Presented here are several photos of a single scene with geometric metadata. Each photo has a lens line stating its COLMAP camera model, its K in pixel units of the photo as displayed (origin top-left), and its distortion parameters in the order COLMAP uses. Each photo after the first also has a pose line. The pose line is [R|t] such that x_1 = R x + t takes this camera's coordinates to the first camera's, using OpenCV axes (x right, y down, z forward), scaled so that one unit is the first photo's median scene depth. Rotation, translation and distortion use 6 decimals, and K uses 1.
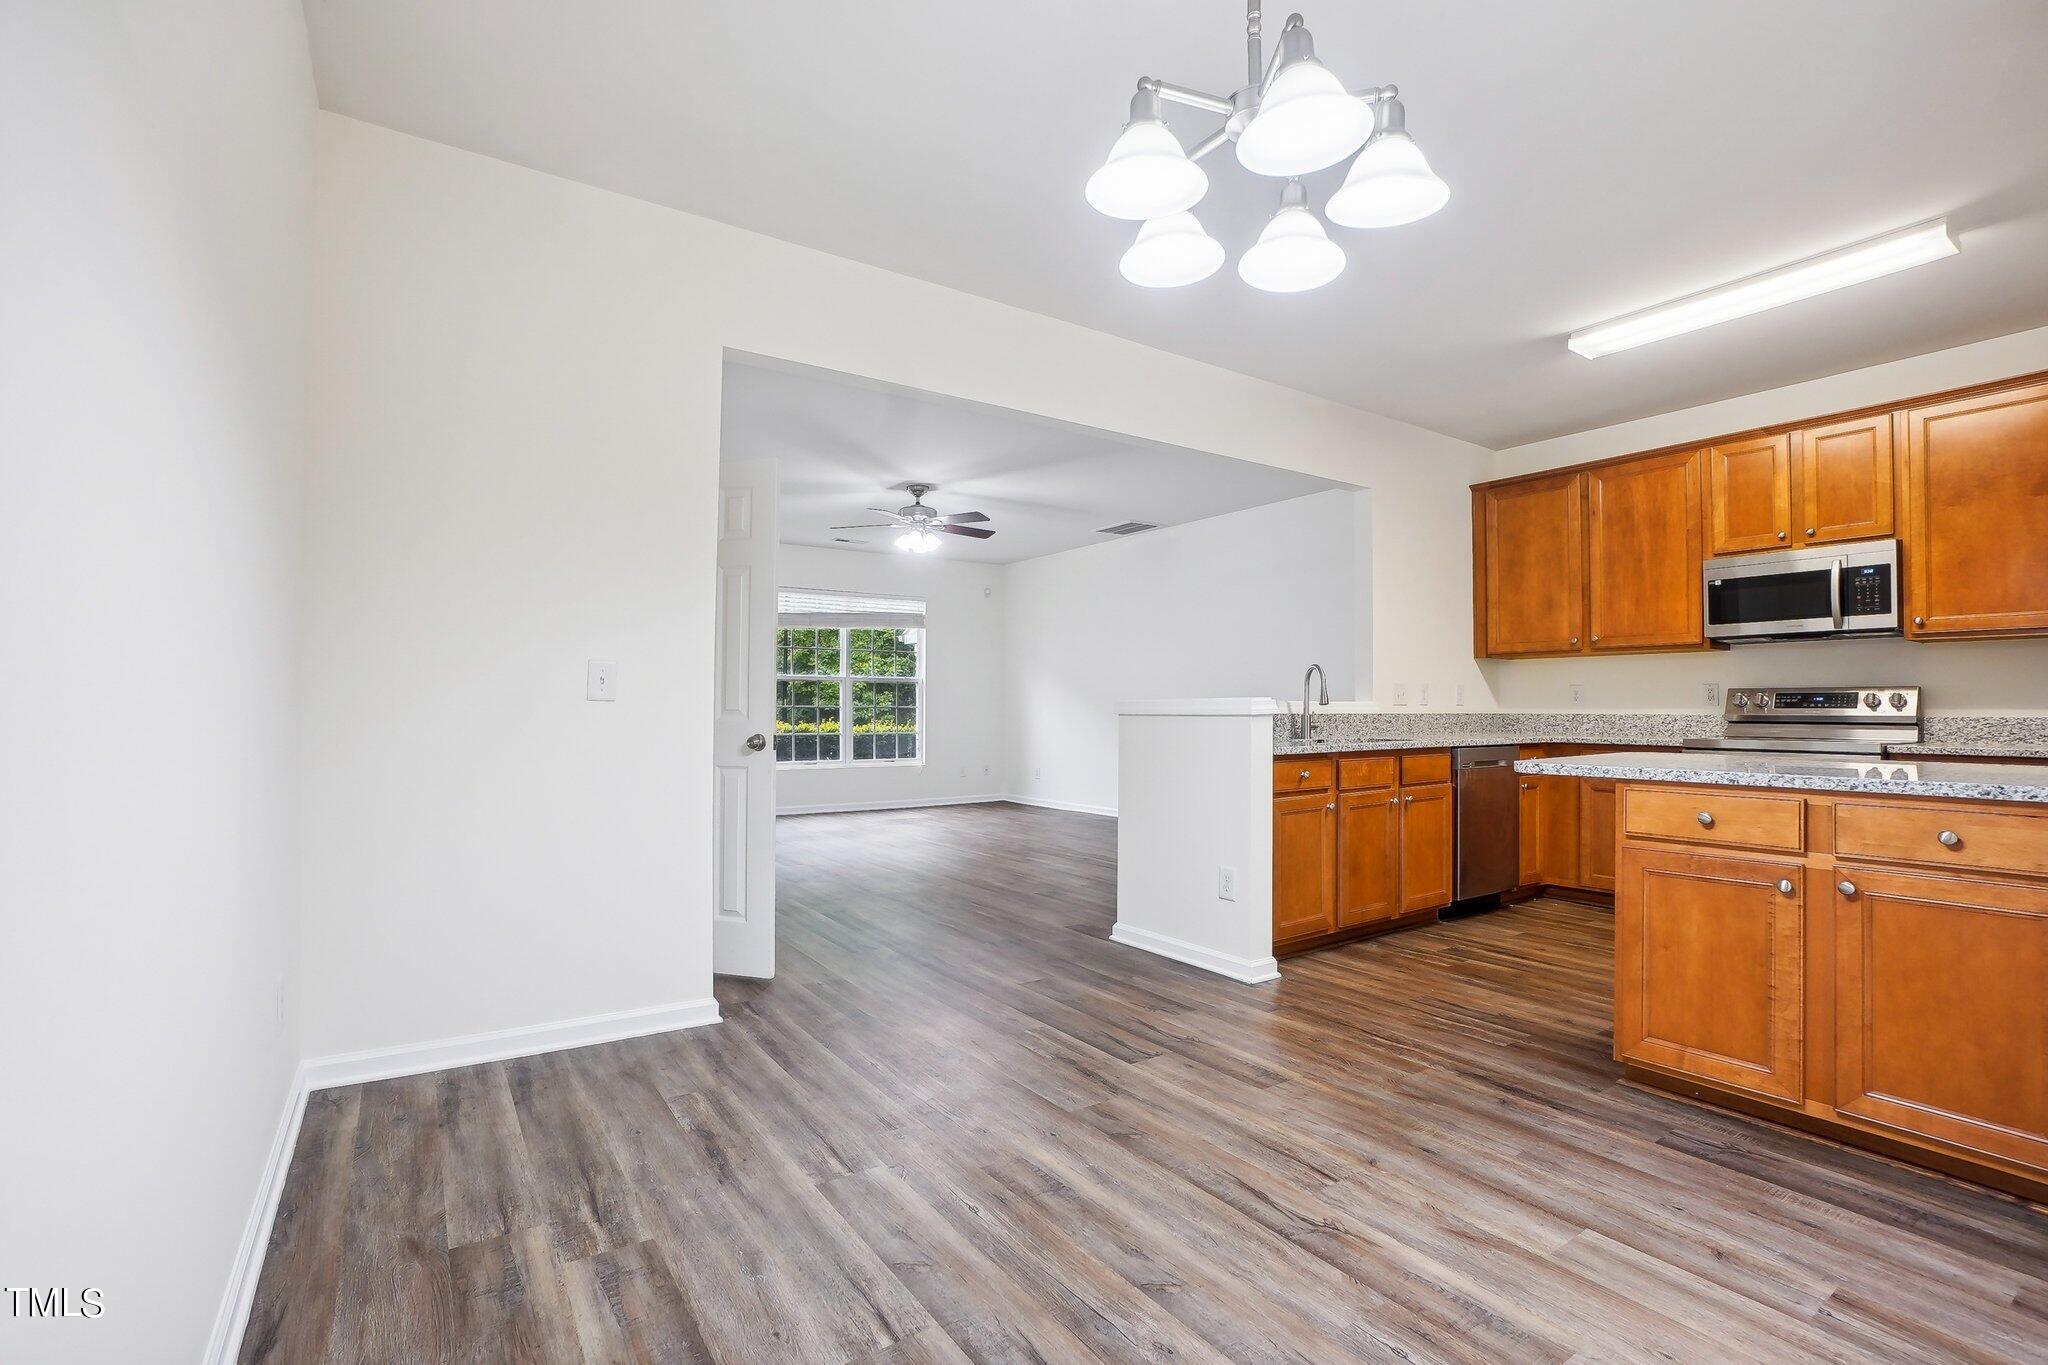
lens RADIAL K [[919.3, 0, 1029.3], [0, 919.3, 704.7], [0, 0, 1]] dist [-0.000977, -0.000112]
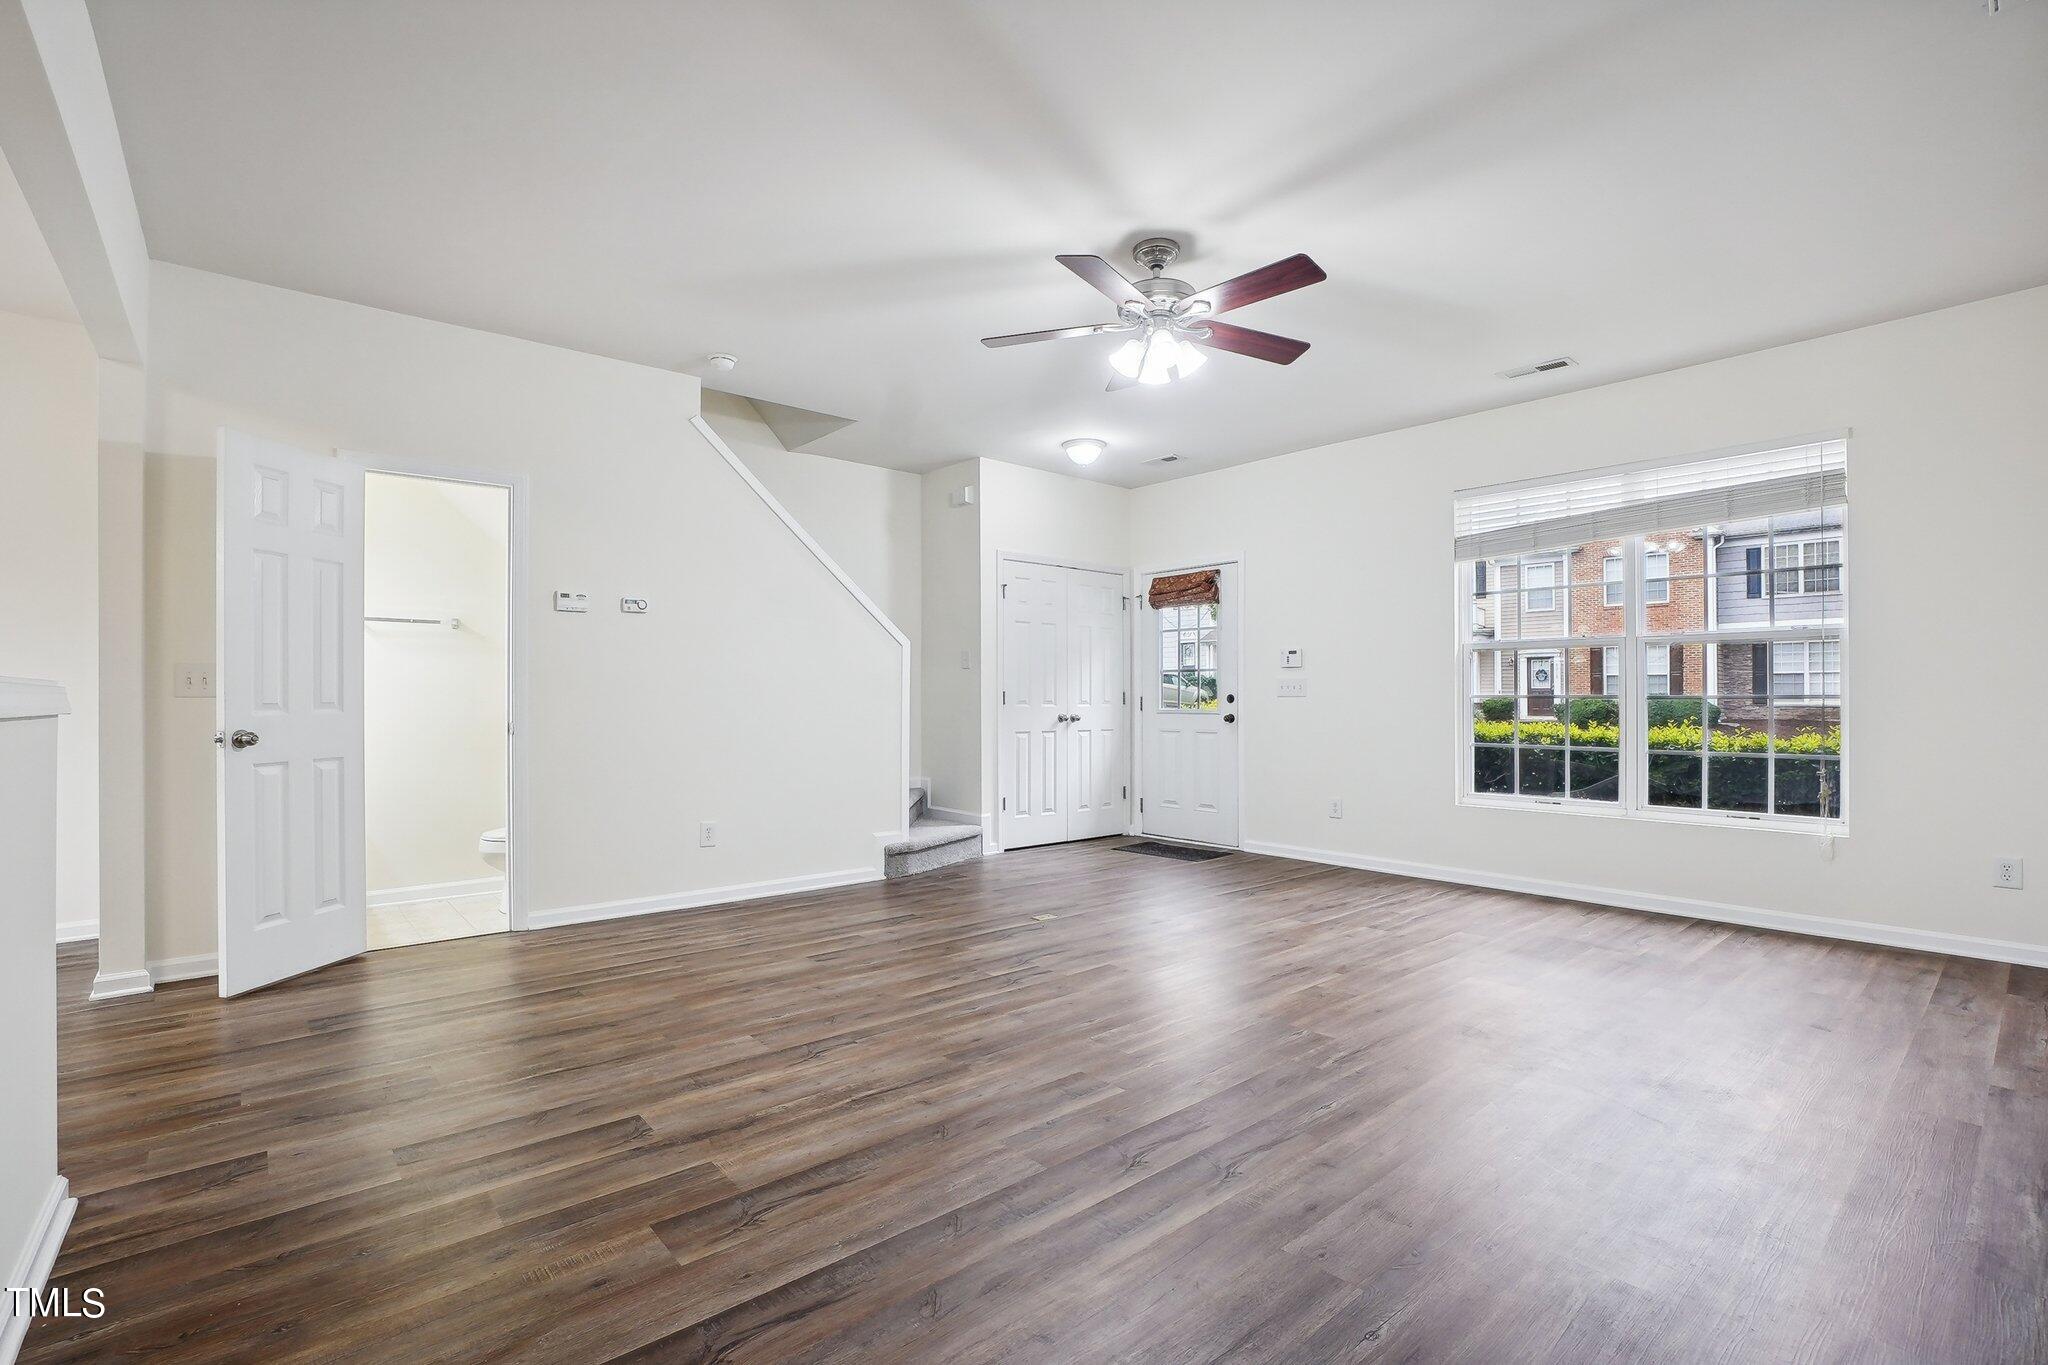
lens RADIAL K [[919.3, 0, 1029.3], [0, 919.3, 704.7], [0, 0, 1]] dist [-0.000977, -0.000112]
pose [[0.122457, -0.002414, -0.992471, 0.253116], [0.002128, 0.999995, -0.002170, 0.006397], [0.992472, -0.001846, 0.122462, 0.610795]]
